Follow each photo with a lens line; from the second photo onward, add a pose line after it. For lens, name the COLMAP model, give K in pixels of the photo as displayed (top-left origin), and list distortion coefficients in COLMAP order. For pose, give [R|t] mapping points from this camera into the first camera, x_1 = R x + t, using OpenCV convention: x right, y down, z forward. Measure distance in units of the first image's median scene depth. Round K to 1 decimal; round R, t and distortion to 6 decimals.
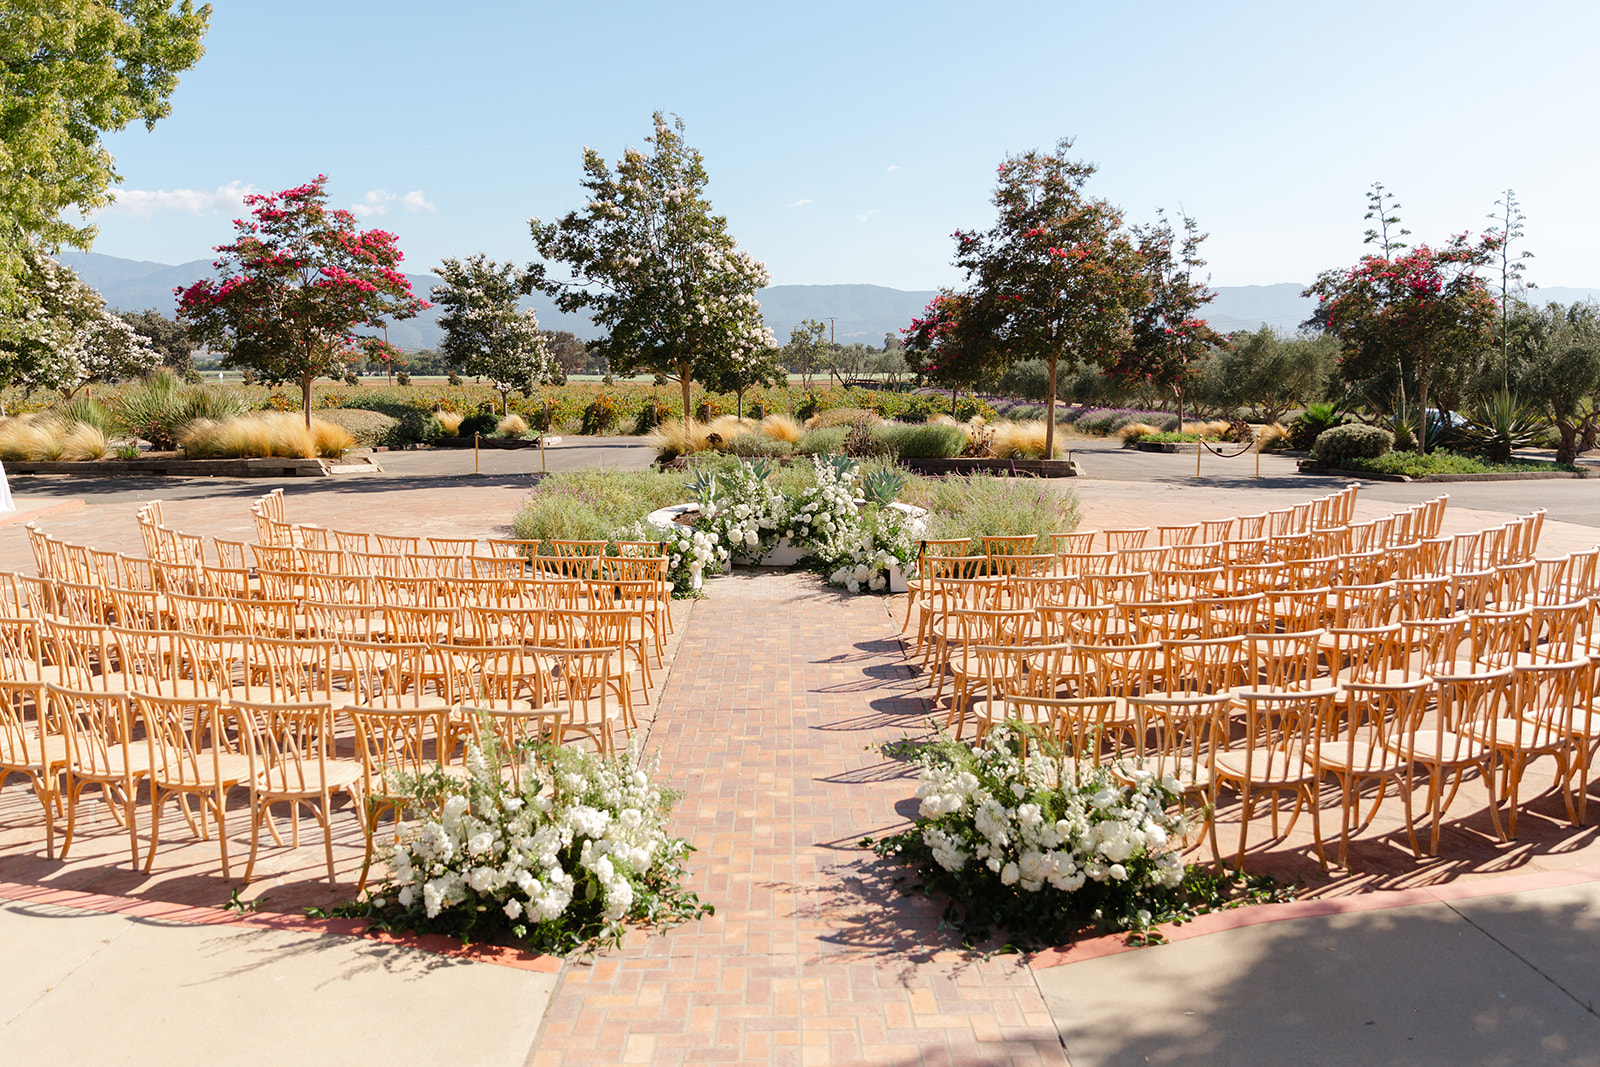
lens RADIAL K [[1193.3, 0, 800.0], [0, 1193.3, 533.5], [0, 0, 1]] dist [-0.002535, 0.004270]
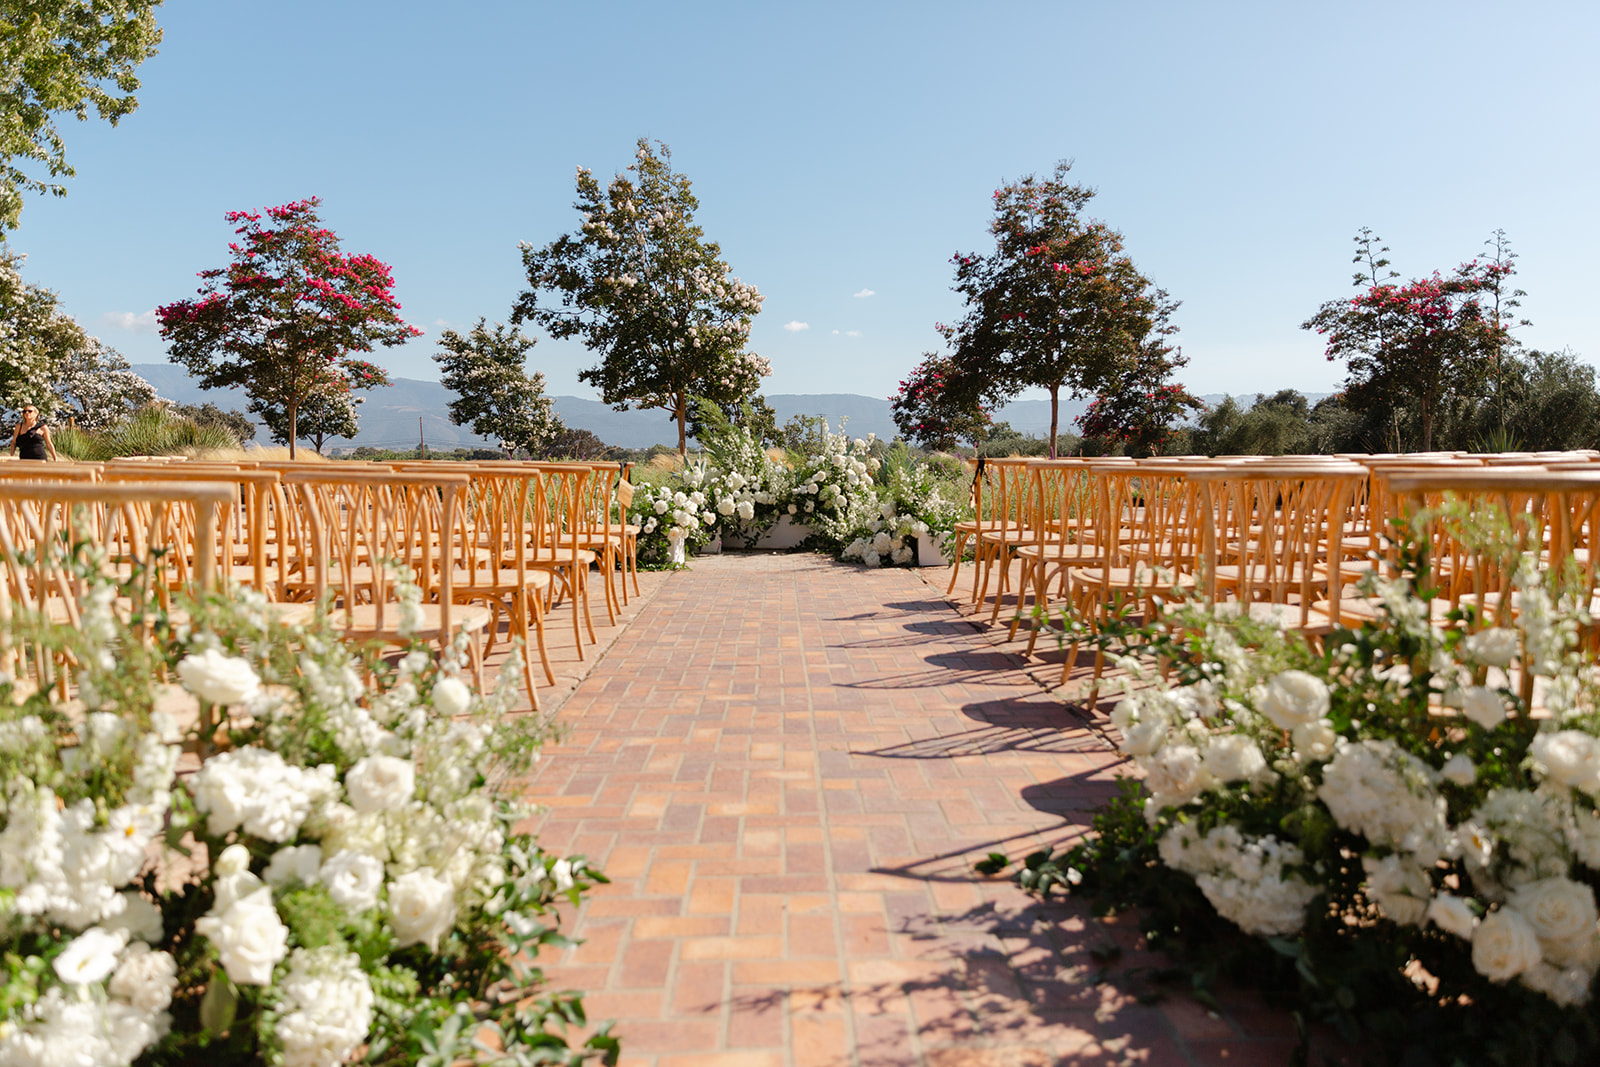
lens RADIAL K [[1115.2, 0, 779.6], [0, 1115.2, 526.6], [0, 0, 1]] dist [0.006784, 0.000991]
pose [[0.999898, -0.005047, -0.013349, -0.007487], [0.004218, 0.998103, -0.061416, 0.066907], [0.013633, 0.061353, 0.998023, 0.243220]]
